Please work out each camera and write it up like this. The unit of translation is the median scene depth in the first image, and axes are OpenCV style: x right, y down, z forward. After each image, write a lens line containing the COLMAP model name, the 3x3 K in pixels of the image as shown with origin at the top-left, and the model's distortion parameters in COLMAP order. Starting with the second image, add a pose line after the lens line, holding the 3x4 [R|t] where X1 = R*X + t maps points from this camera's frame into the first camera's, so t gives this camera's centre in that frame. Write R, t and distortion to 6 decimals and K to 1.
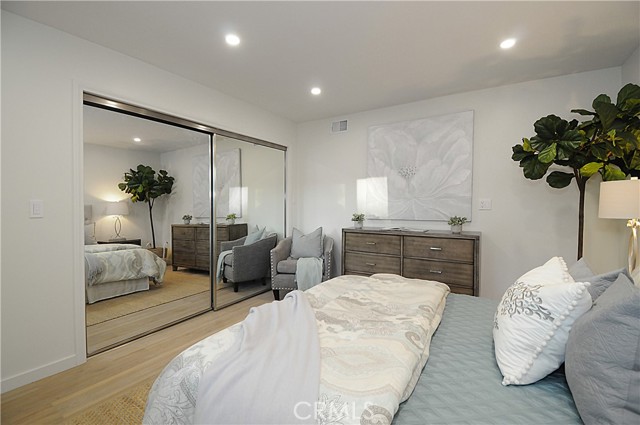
lens RADIAL K [[290.5, 0, 319.1], [0, 290.5, 206.1], [0, 0, 1]] dist [-0.000394, -0.012647]
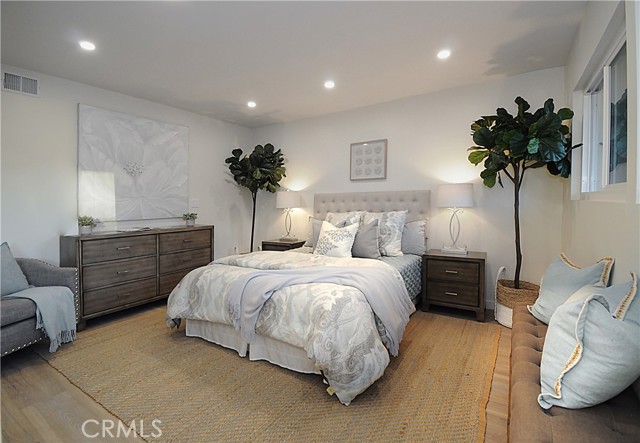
lens RADIAL K [[299.8, 0, 320.0], [0, 299.8, 221.5], [0, 0, 1]] dist [0.000922, 0.000031]
pose [[0.005927, -0.062969, 0.997998, -0.731547], [0.019381, 0.997835, 0.062843, 0.003032], [-0.999795, 0.018970, 0.007135, 0.408960]]
